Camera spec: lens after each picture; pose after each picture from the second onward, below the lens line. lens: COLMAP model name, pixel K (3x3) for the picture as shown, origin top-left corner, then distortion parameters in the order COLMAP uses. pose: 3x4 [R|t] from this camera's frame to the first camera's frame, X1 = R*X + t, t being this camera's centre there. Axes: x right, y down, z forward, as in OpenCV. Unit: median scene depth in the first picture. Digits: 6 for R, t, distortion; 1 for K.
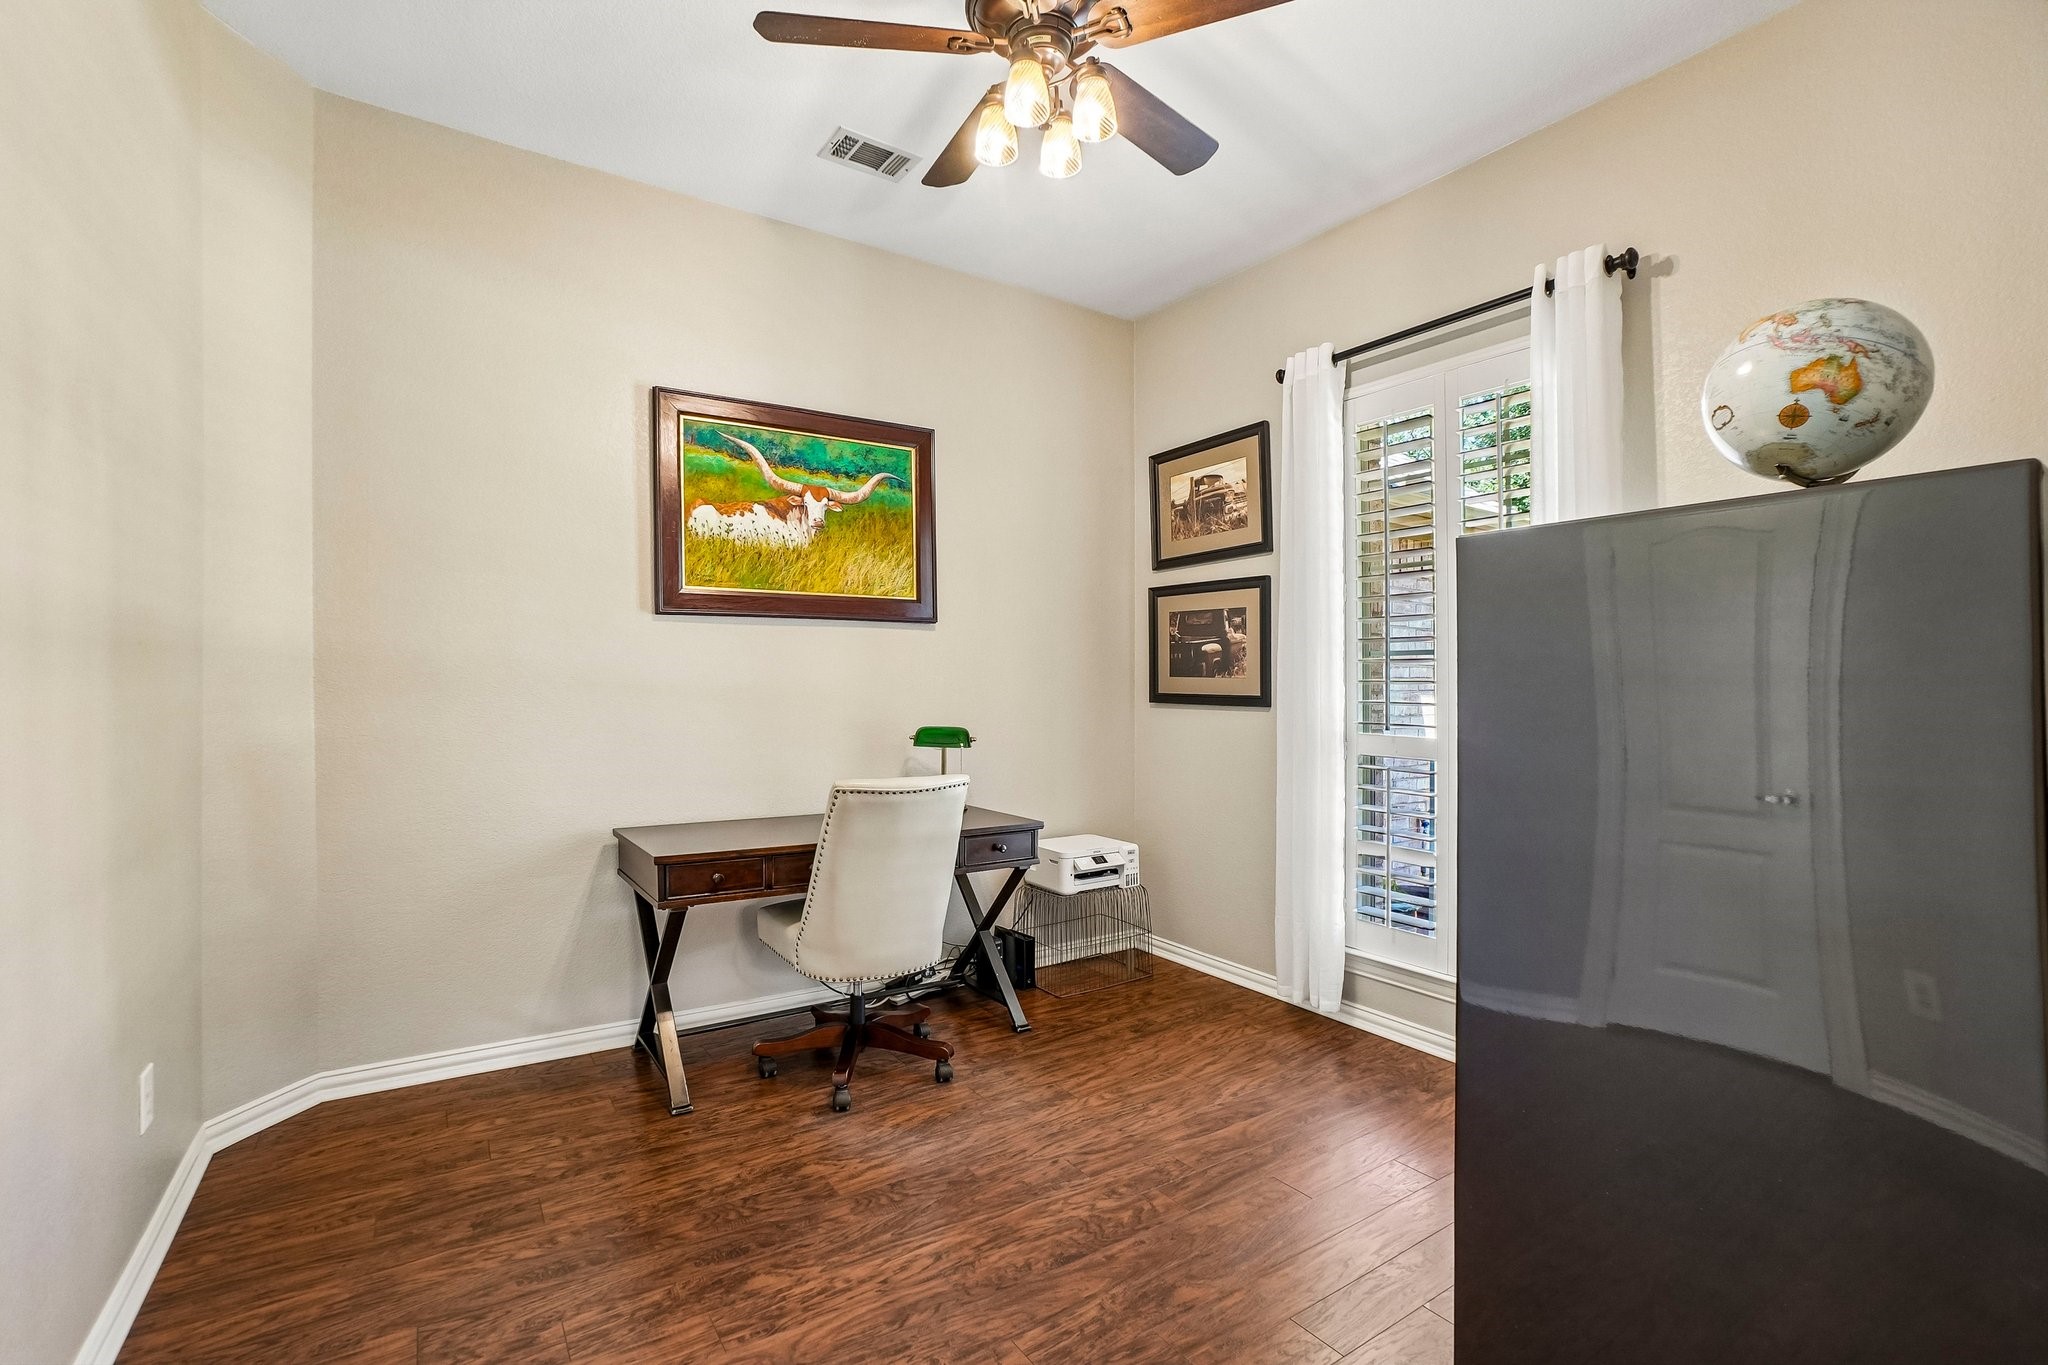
lens RADIAL K [[899.6, 0, 1011.1], [0, 899.6, 668.9], [0, 0, 1]] dist [-0.061536, 0.023055]
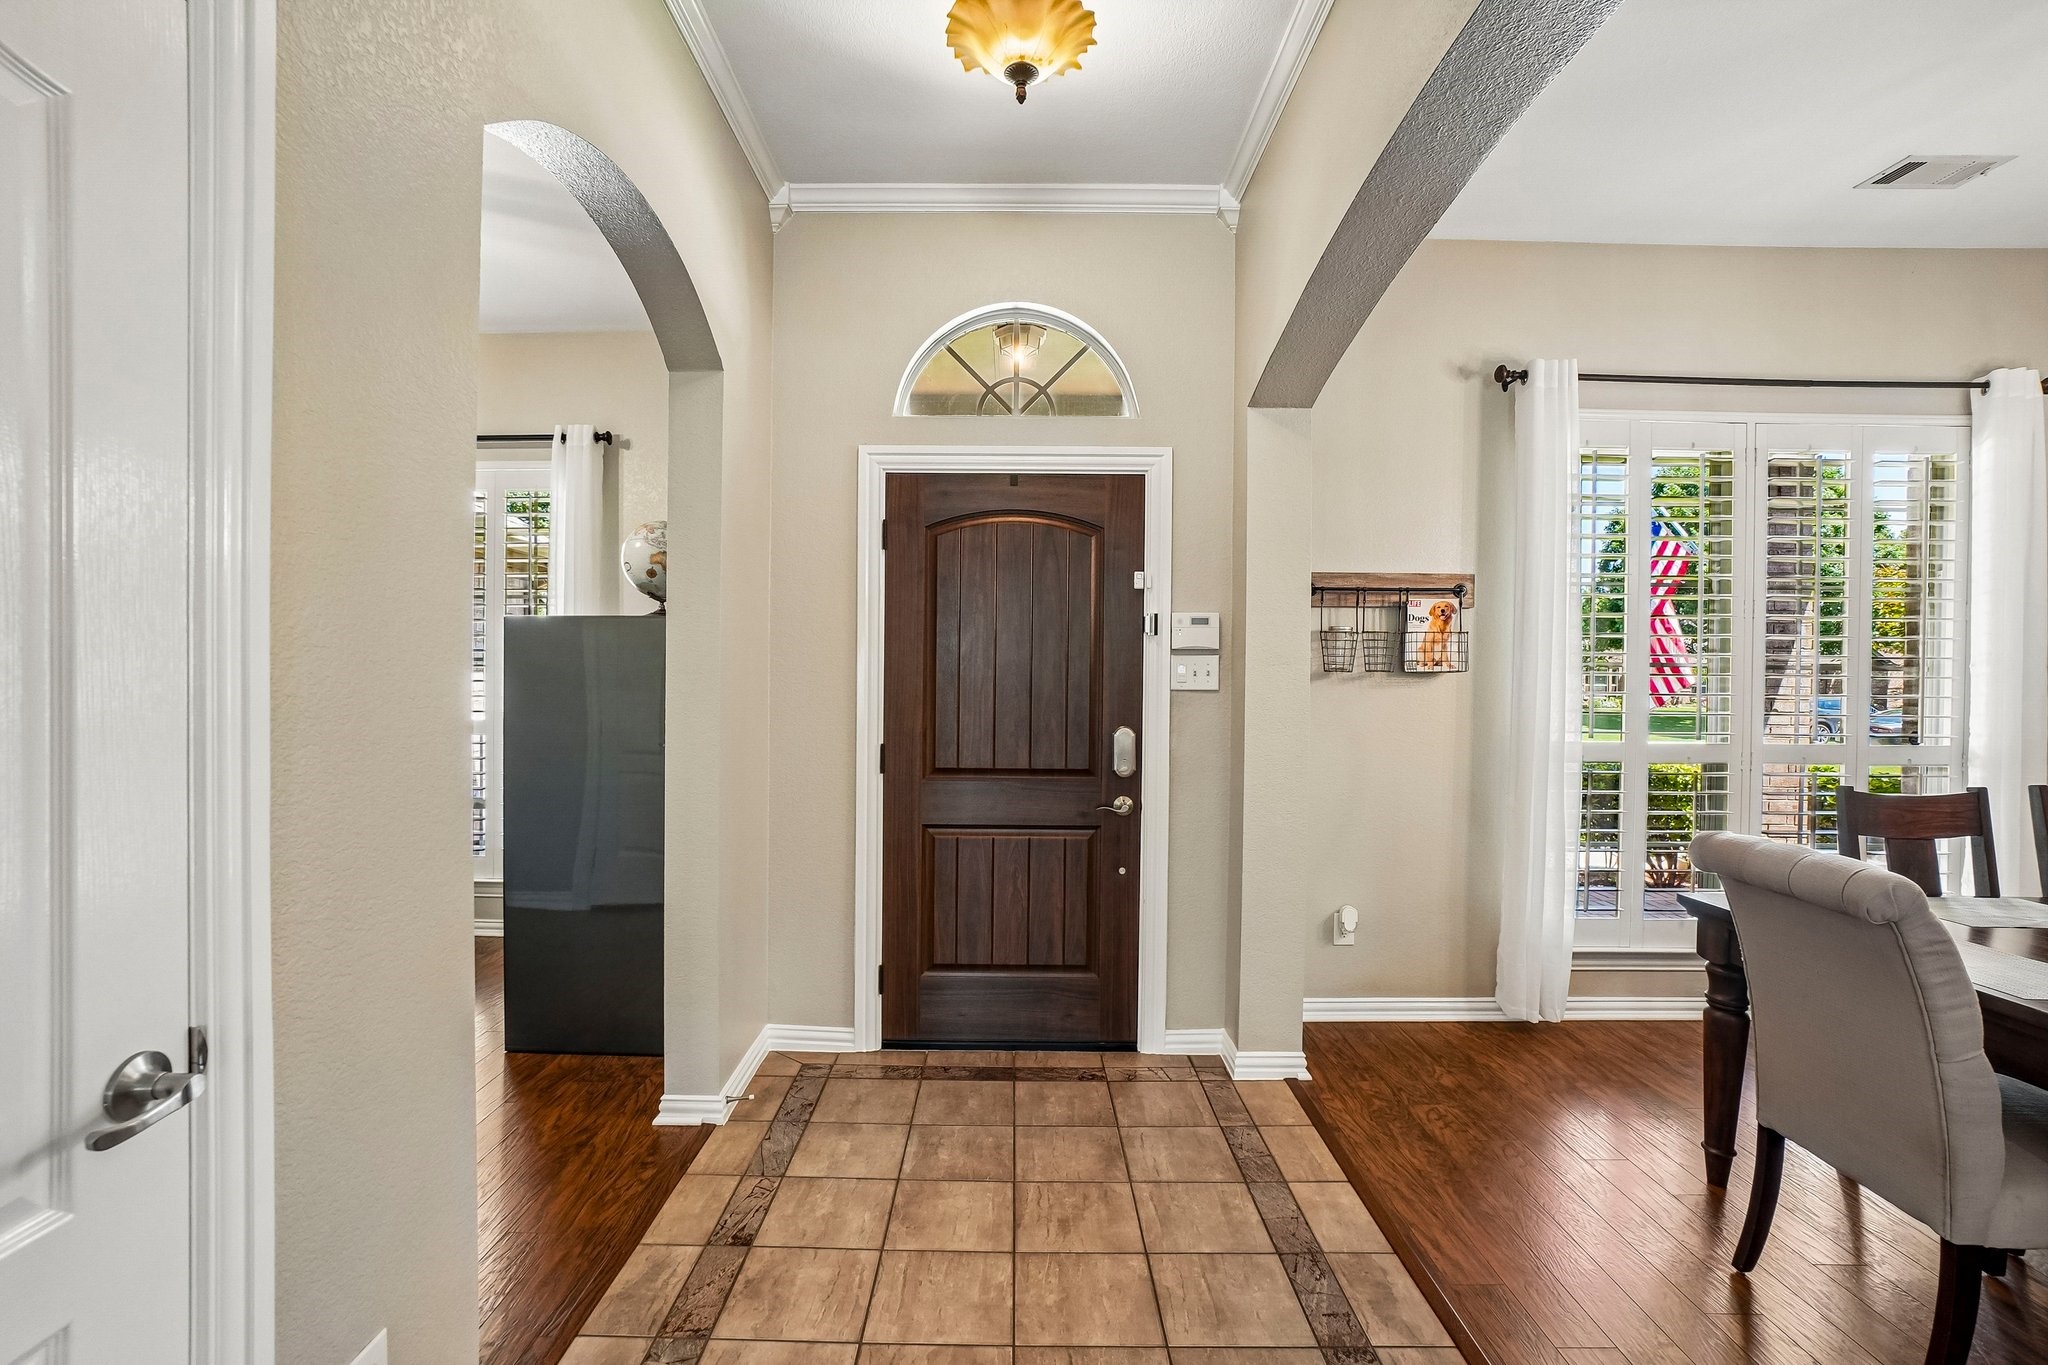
lens RADIAL K [[895.5, 0, 998.3], [0, 895.5, 690.4], [0, 0, 1]] dist [-0.062757, 0.021164]
pose [[0.534187, -0.011566, 0.845287, -0.350861], [-0.007632, 0.999800, 0.018503, -0.001481], [-0.845332, -0.016335, 0.533992, -0.581609]]
